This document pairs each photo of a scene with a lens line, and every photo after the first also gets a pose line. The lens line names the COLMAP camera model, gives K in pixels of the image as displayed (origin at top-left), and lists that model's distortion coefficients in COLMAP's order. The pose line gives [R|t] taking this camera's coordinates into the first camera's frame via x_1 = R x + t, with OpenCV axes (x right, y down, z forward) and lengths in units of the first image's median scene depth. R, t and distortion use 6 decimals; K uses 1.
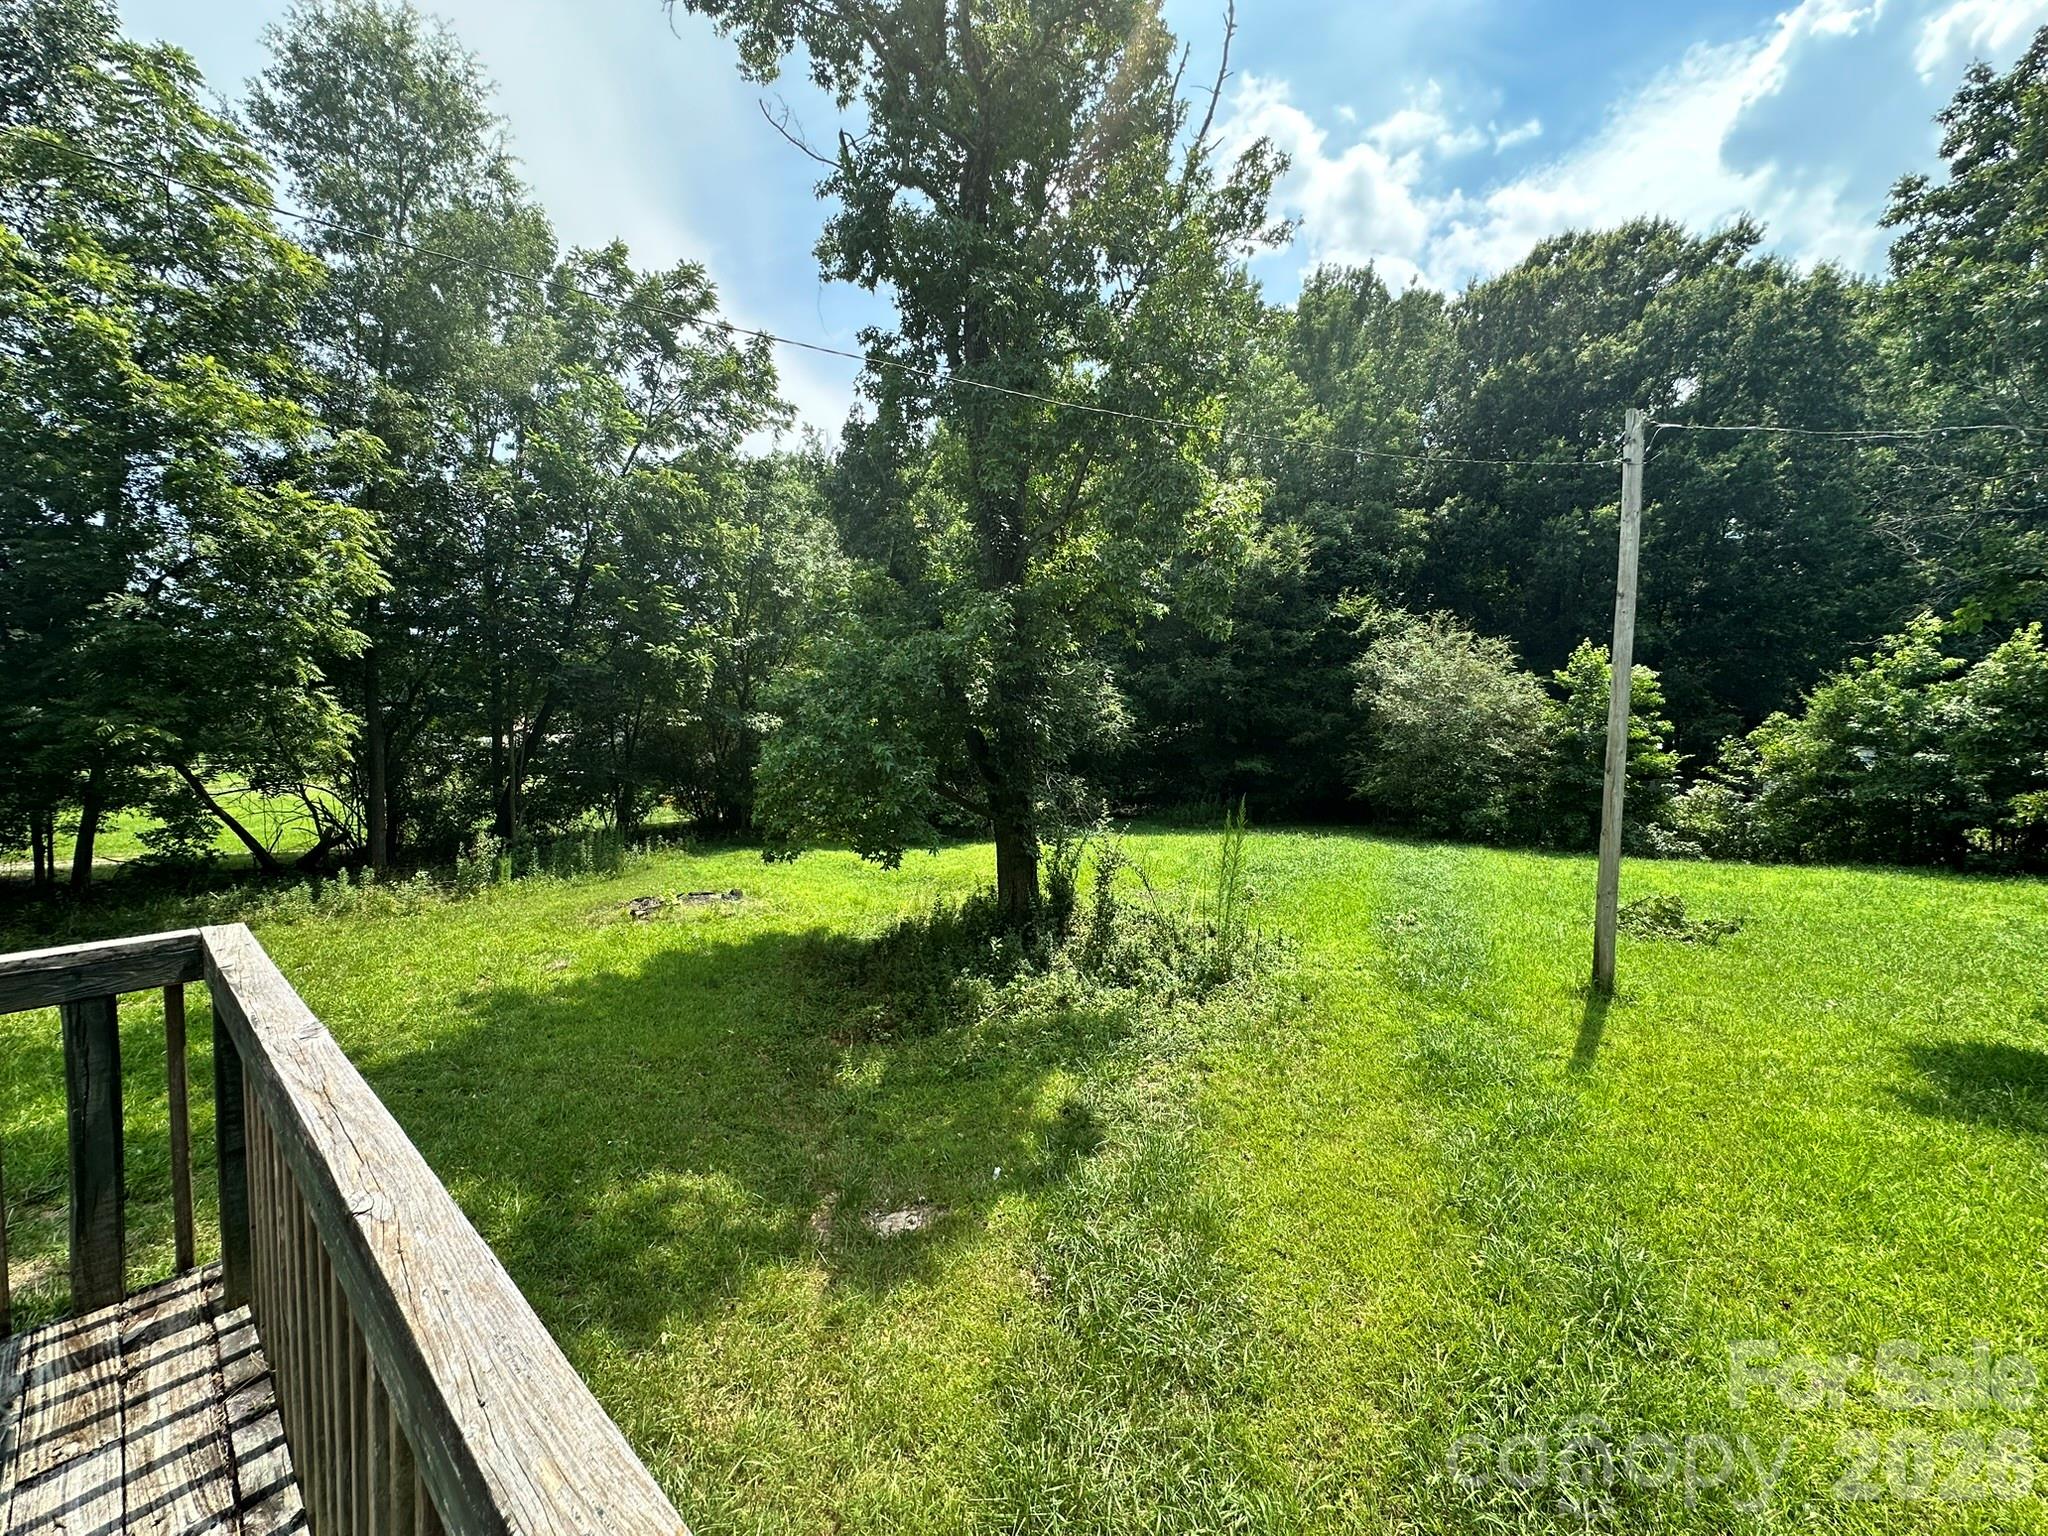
lens RADIAL K [[825.6, 0, 1024.3], [0, 825.6, 766.5], [0, 0, 1]] dist [-0.004320, 0.001264]
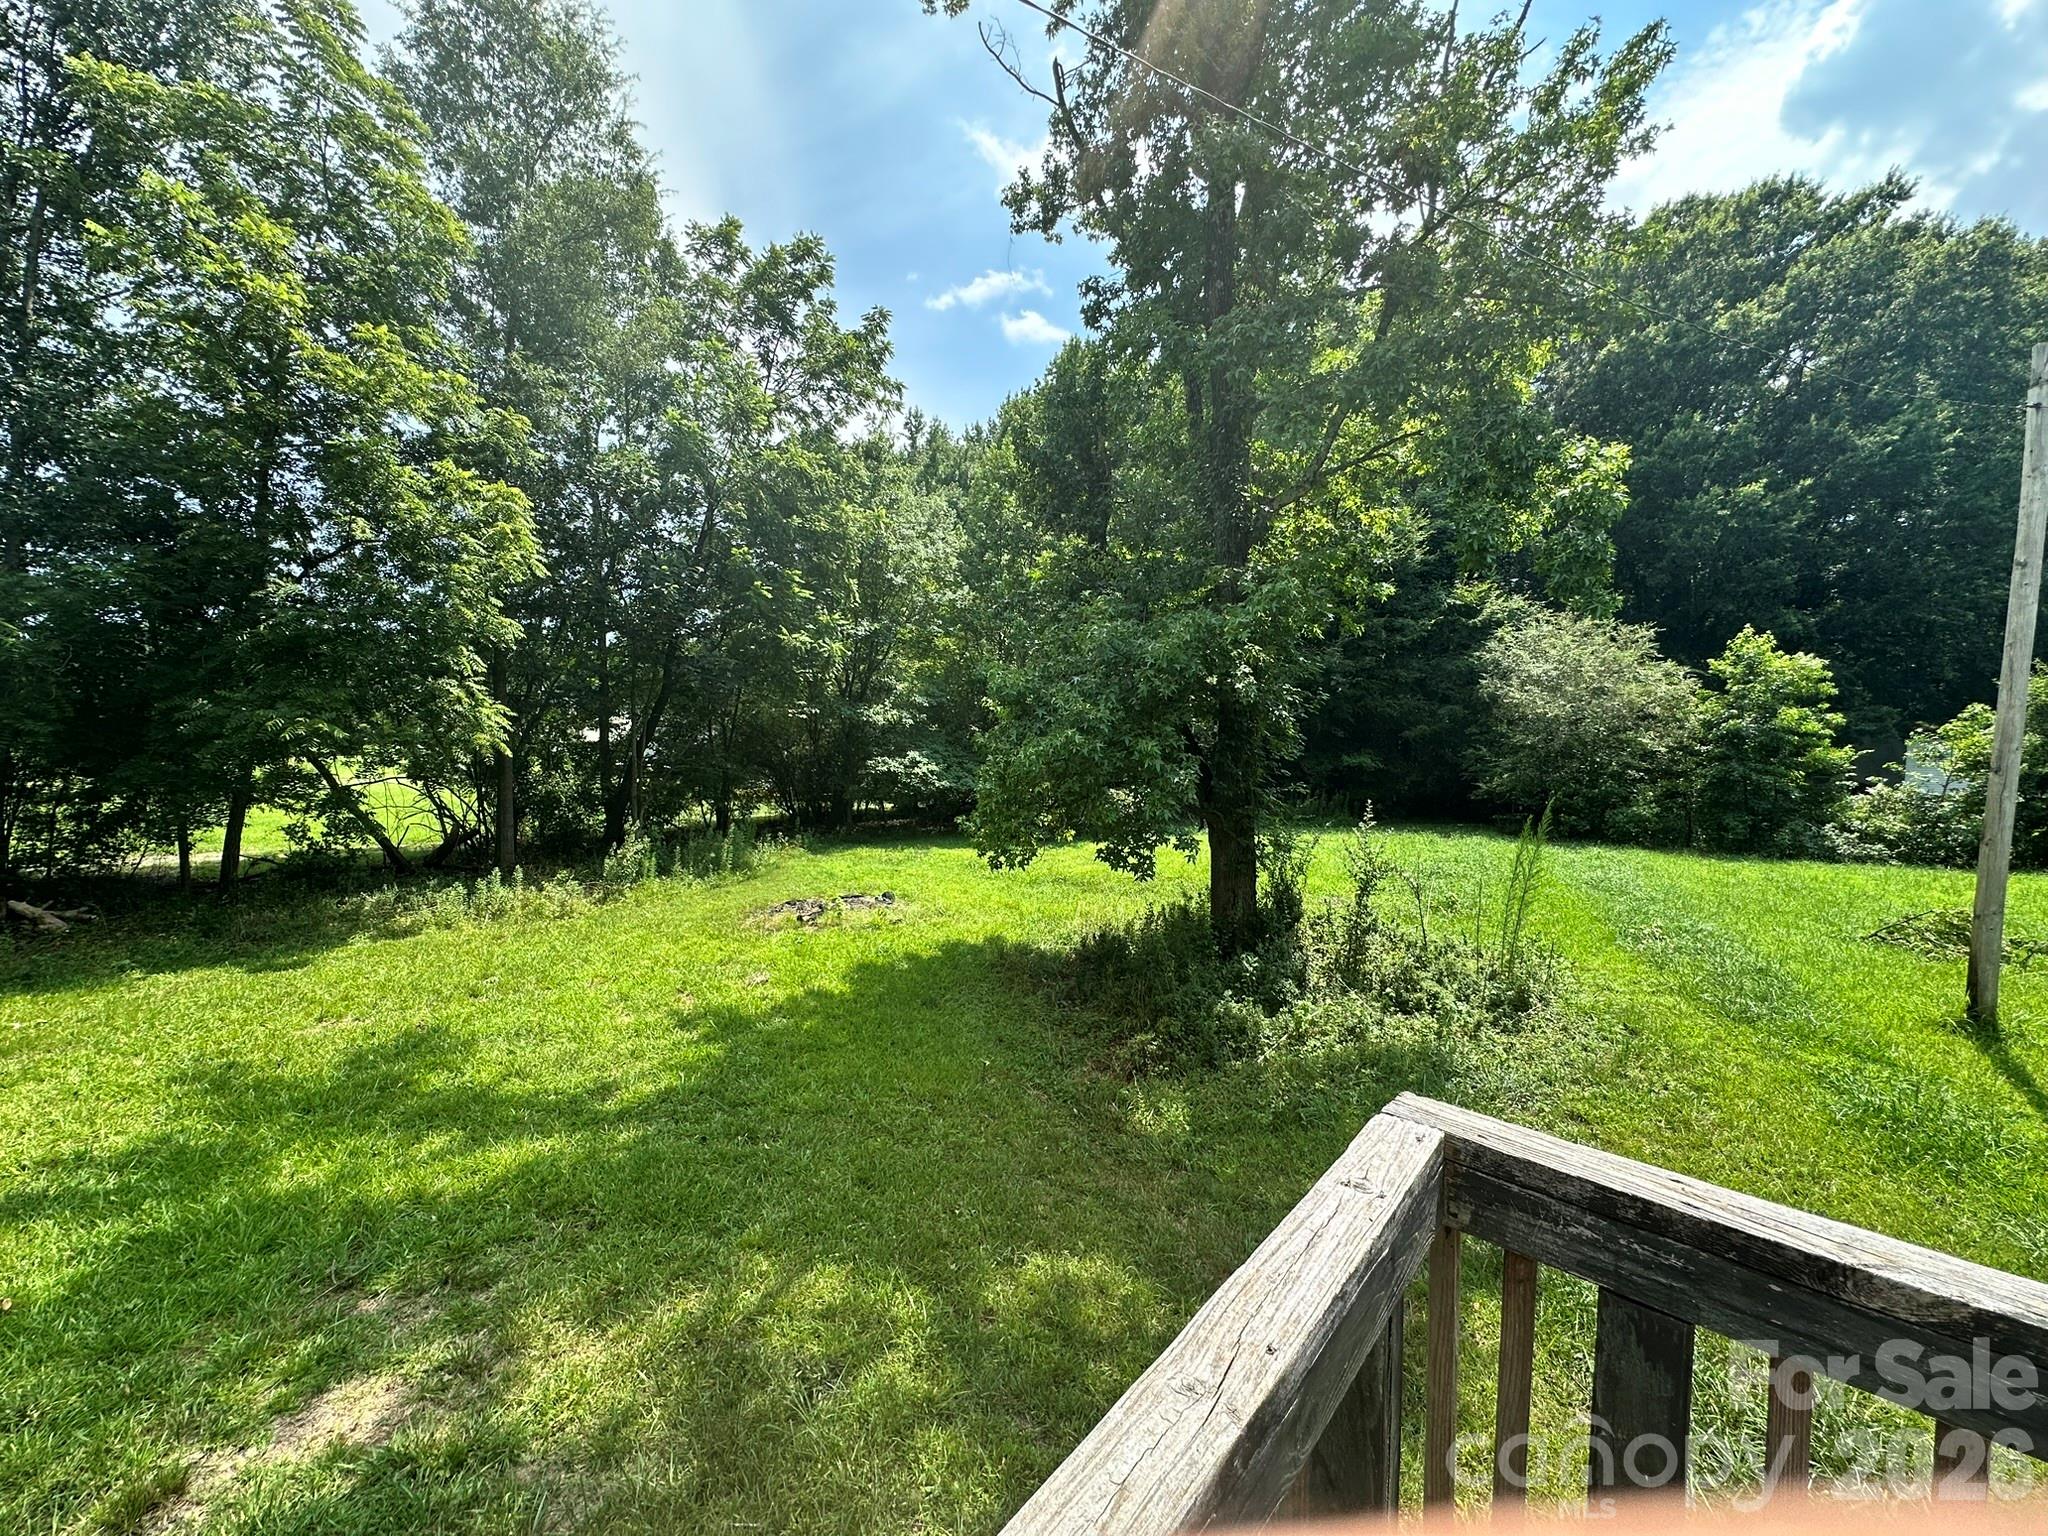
lens RADIAL K [[825.6, 0, 1030.8], [0, 825.6, 770.8], [0, 0, 1]] dist [-0.004320, 0.001264]
pose [[0.999353, 0.002145, -0.035894, -0.128832], [-0.001631, 0.999896, 0.014345, -0.003221], [0.035921, -0.014277, 0.999253, 0.052251]]
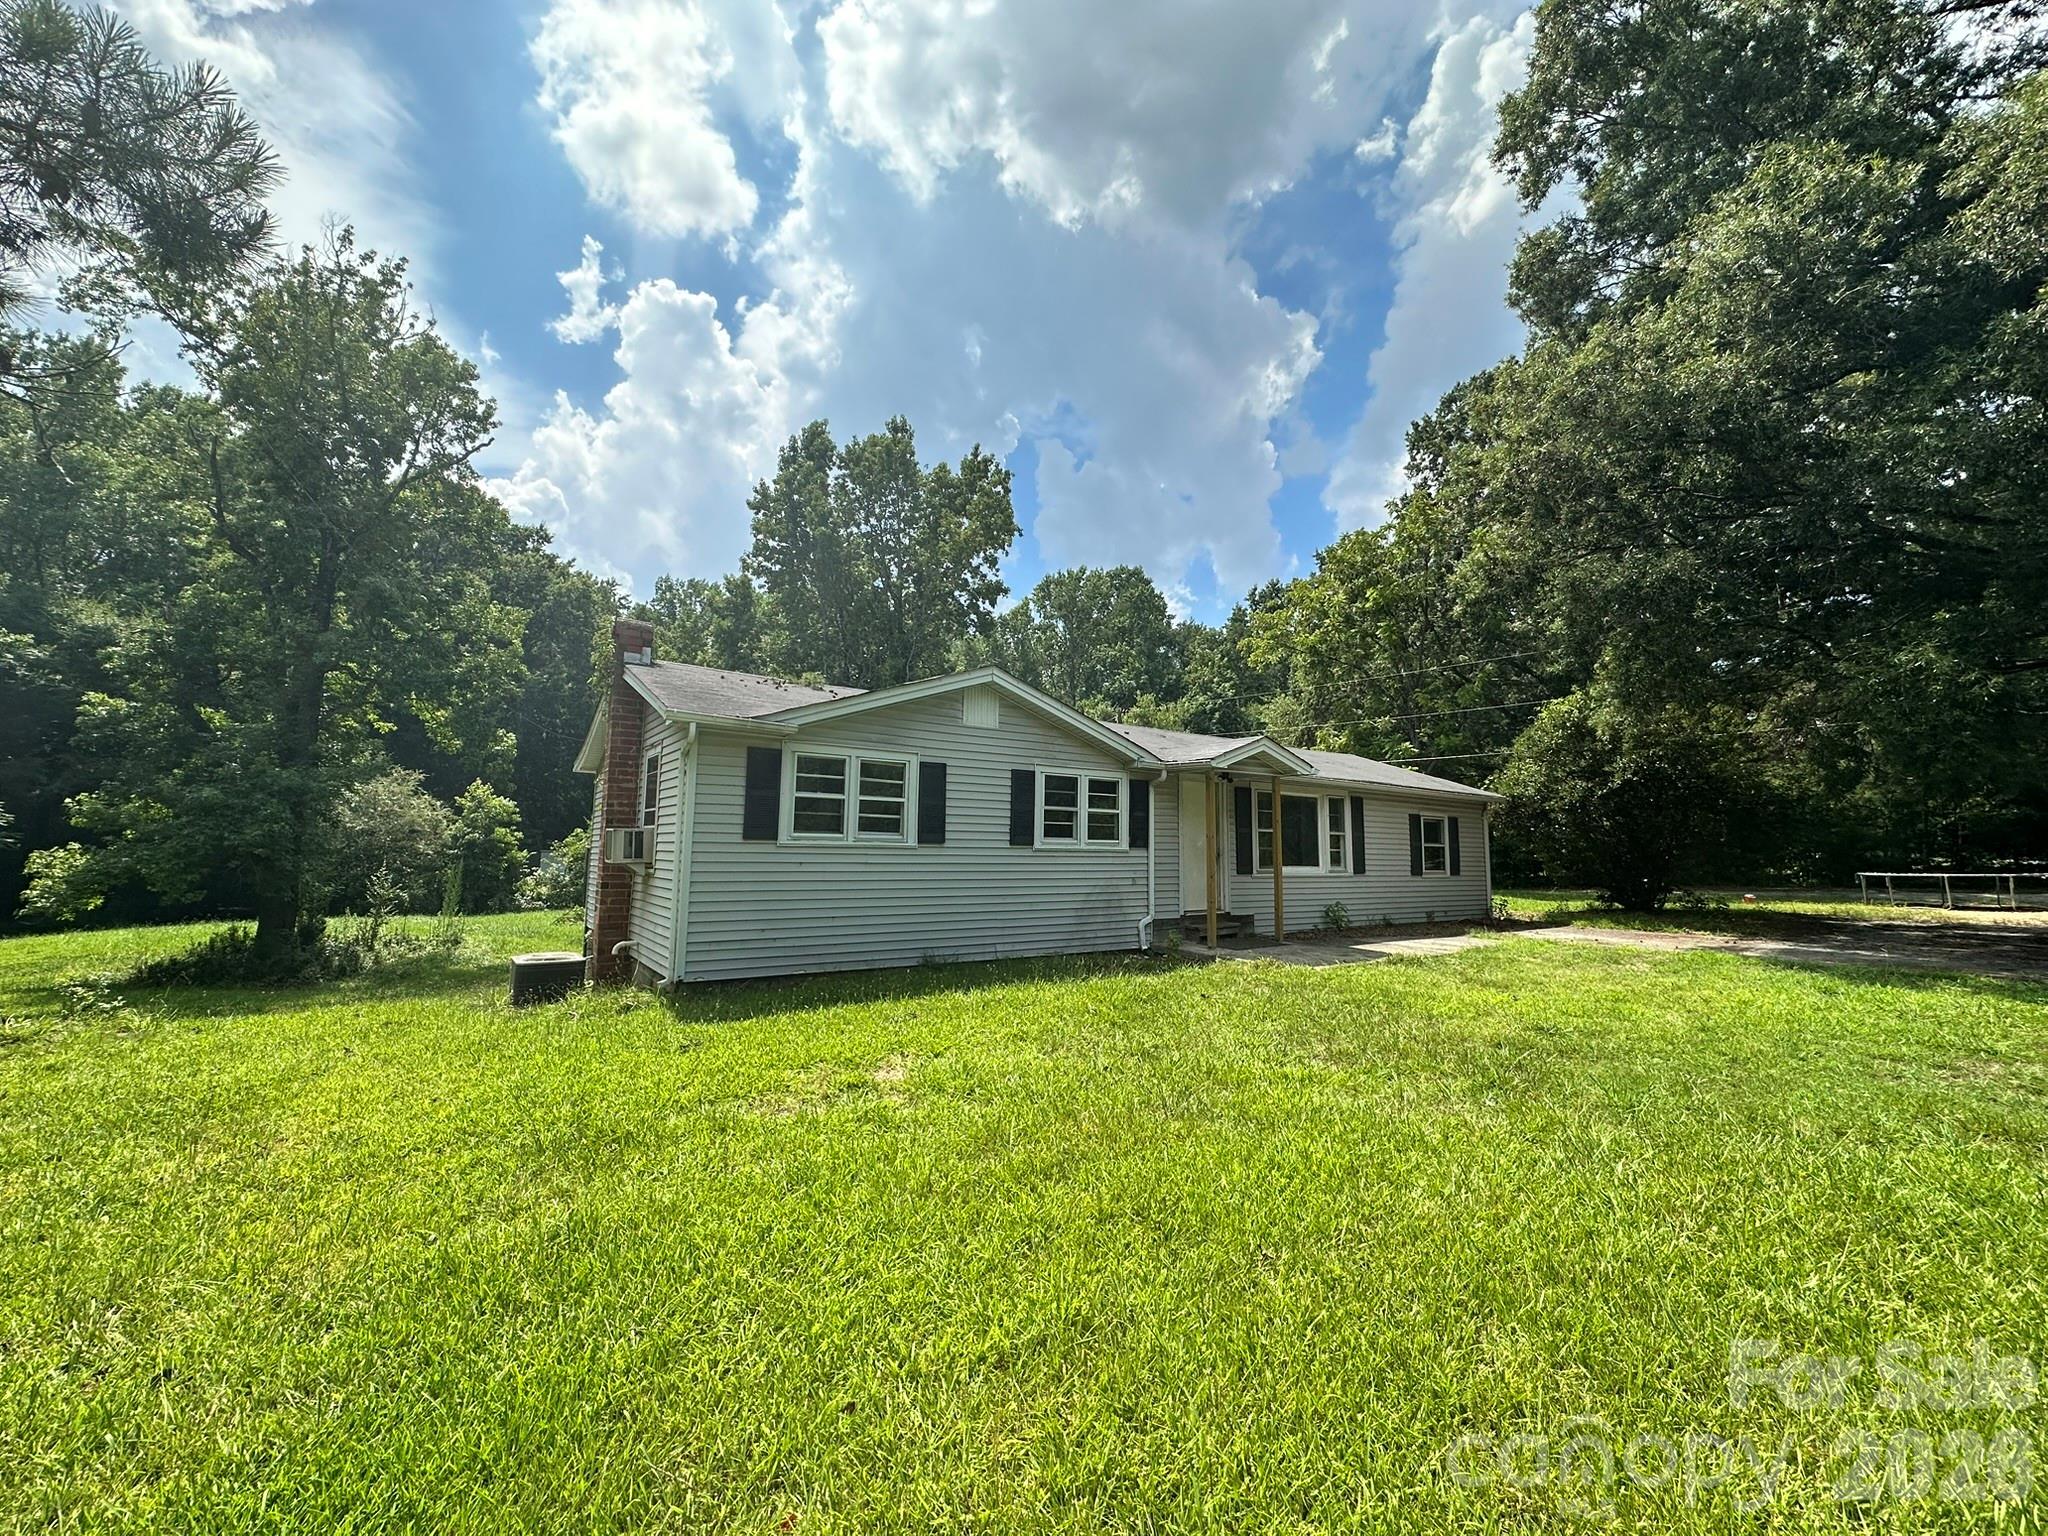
lens RADIAL K [[825.6, 0, 1024.2], [0, 825.6, 759.8], [0, 0, 1]] dist [-0.004320, 0.001264]
pose [[0.235773, 0.113773, 0.965125, -0.821952], [0.032107, 0.991669, -0.124746, 0.054437], [-0.971278, 0.060399, 0.230156, -0.523326]]
